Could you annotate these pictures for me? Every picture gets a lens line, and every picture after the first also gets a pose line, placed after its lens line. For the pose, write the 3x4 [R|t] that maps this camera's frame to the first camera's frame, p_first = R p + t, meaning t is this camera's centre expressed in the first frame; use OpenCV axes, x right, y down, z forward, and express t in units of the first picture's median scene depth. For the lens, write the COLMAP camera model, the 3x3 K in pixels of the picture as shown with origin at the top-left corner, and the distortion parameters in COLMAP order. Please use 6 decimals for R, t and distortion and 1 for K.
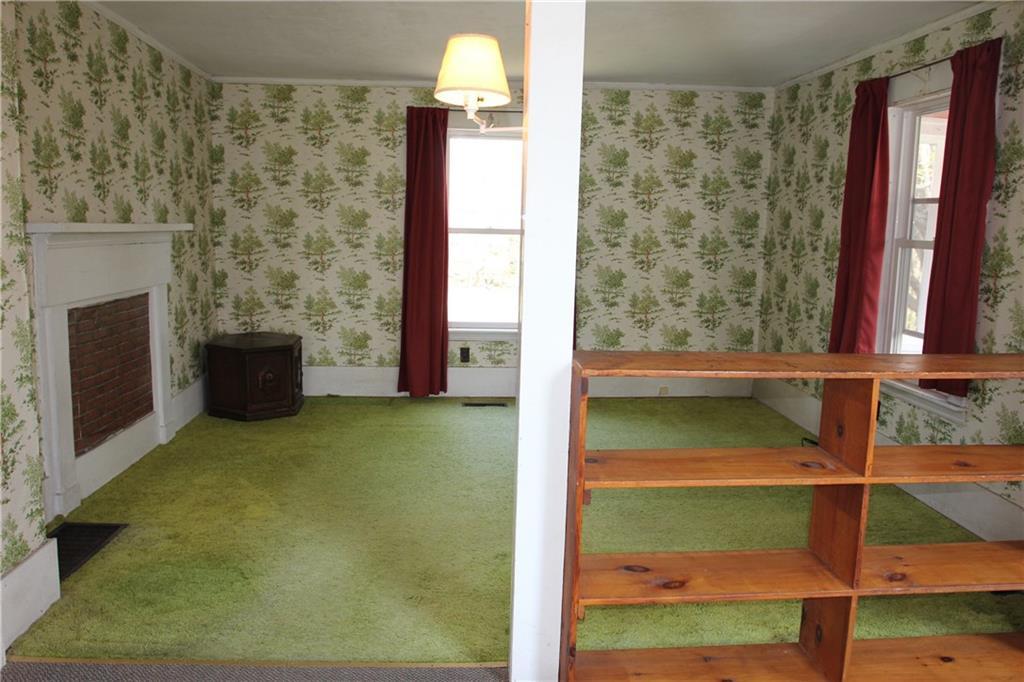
lens RADIAL K [[820.5, 0, 512.6], [0, 820.5, 341.6], [0, 0, 1]] dist [-0.080729, 0.022235]
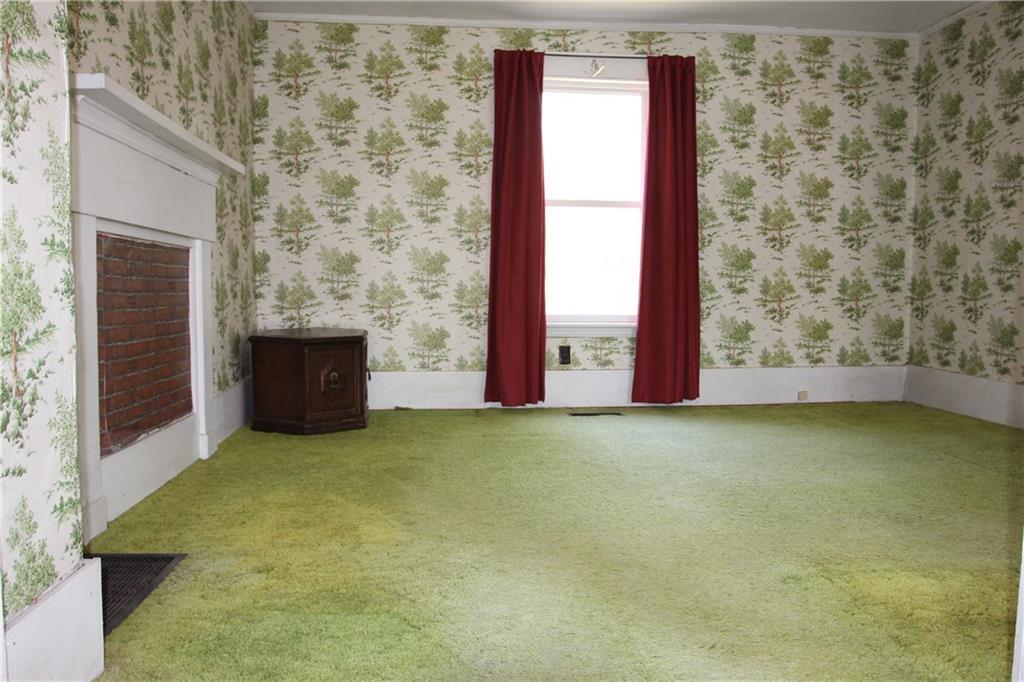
lens RADIAL K [[820.5, 0, 509.8], [0, 820.5, 339.6], [0, 0, 1]] dist [-0.080729, 0.022235]
pose [[0.999191, -0.018782, 0.035554, -0.147652], [0.021751, 0.996140, -0.085040, 0.071858], [-0.033820, 0.085745, 0.995743, 0.206925]]
